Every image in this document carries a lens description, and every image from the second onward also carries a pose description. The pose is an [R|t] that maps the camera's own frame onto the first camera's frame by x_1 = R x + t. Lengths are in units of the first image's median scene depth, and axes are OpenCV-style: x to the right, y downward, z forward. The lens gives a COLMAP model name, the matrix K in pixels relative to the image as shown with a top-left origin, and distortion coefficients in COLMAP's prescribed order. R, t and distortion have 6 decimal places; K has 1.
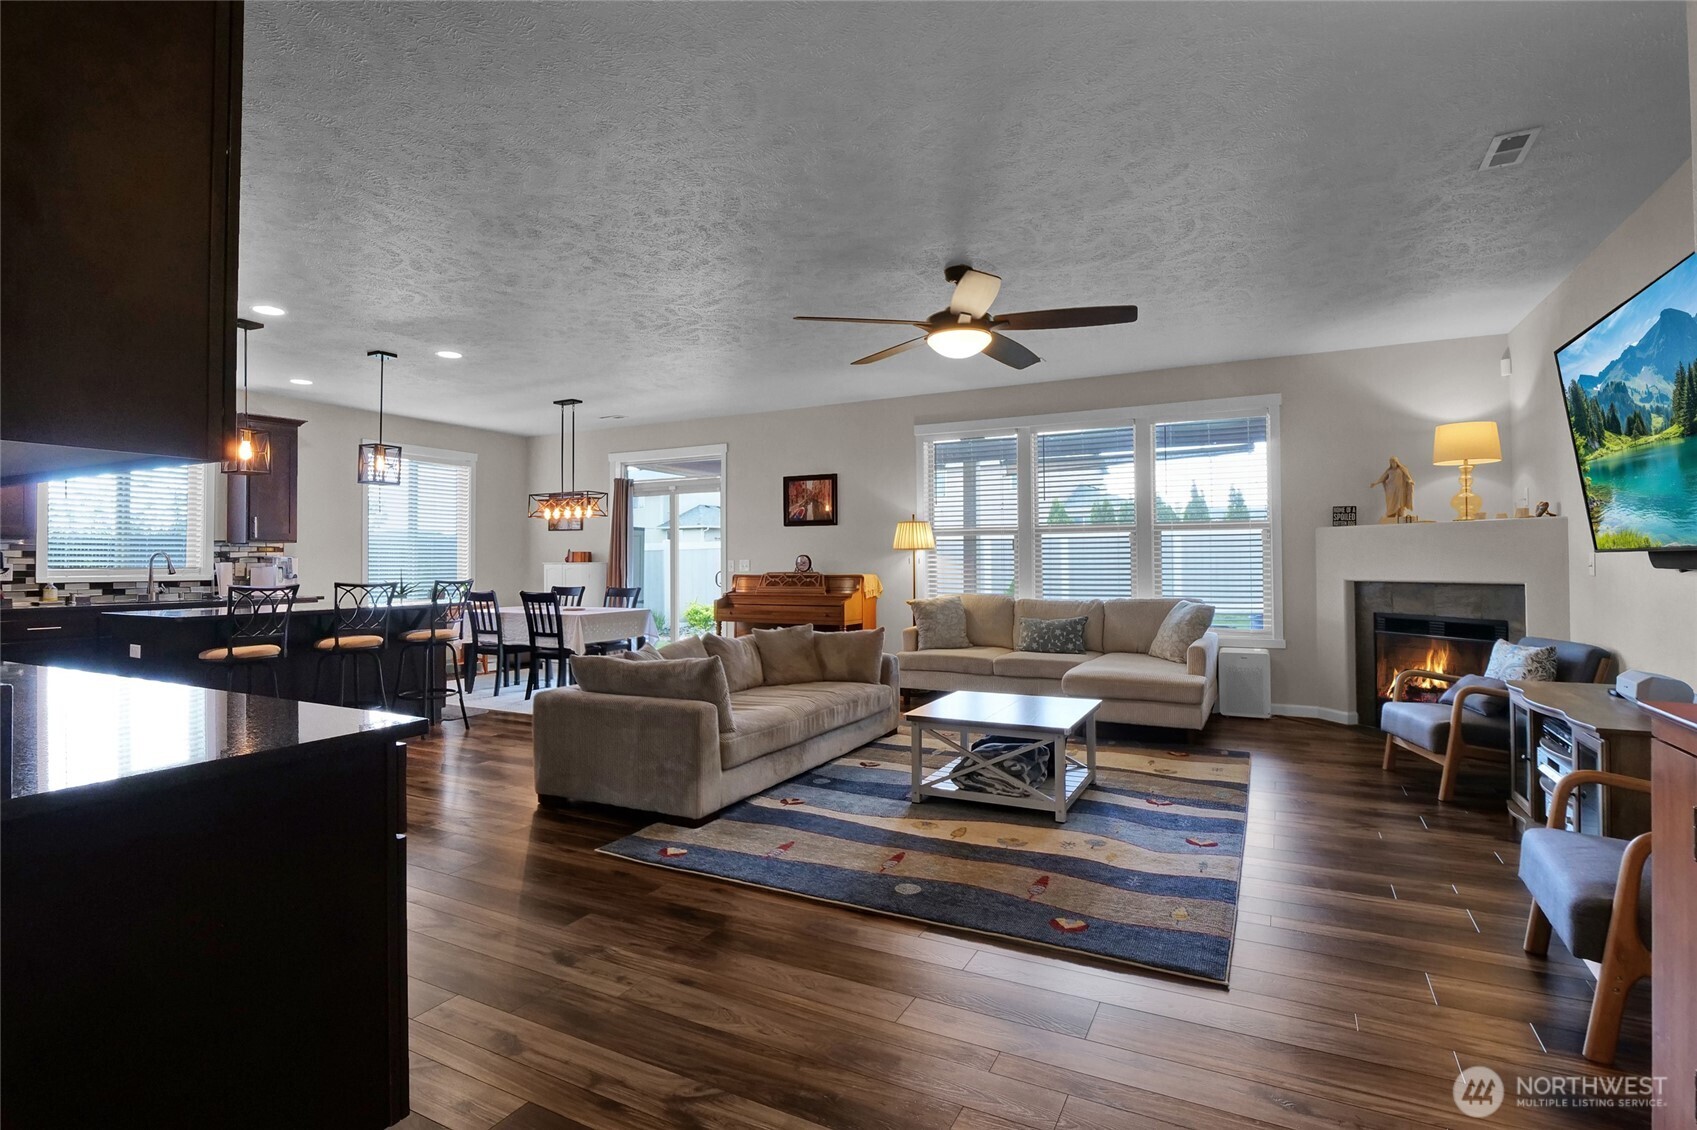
lens RADIAL K [[831.9, 0, 848.2], [0, 831.9, 549.6], [0, 0, 1]] dist [-0.007868, 0.000029]
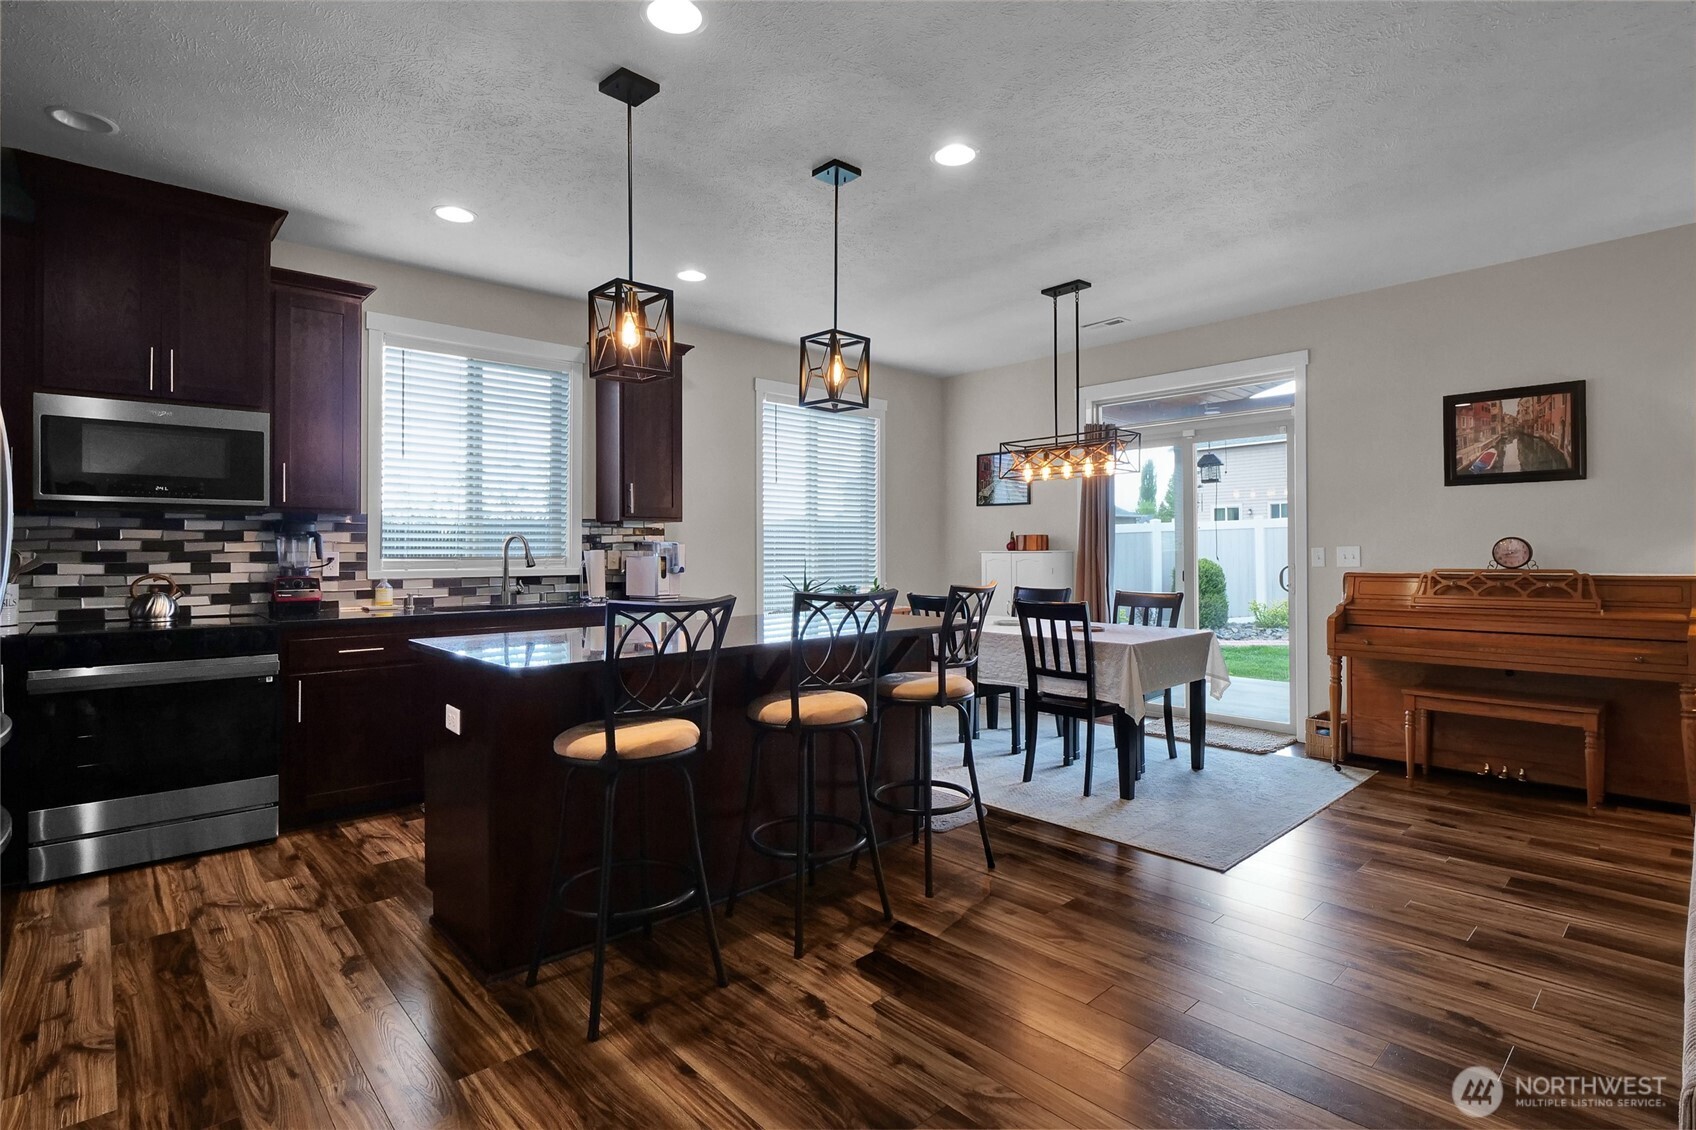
lens RADIAL K [[831.4, 0, 847.7], [0, 831.4, 549.6], [0, 0, 1]] dist [-0.007868, 0.000029]
pose [[0.941974, 0.000228, -0.335685, -0.312045], [0.003783, 0.999929, 0.011294, 0.007930], [0.335664, -0.011909, 0.941907, 0.405399]]
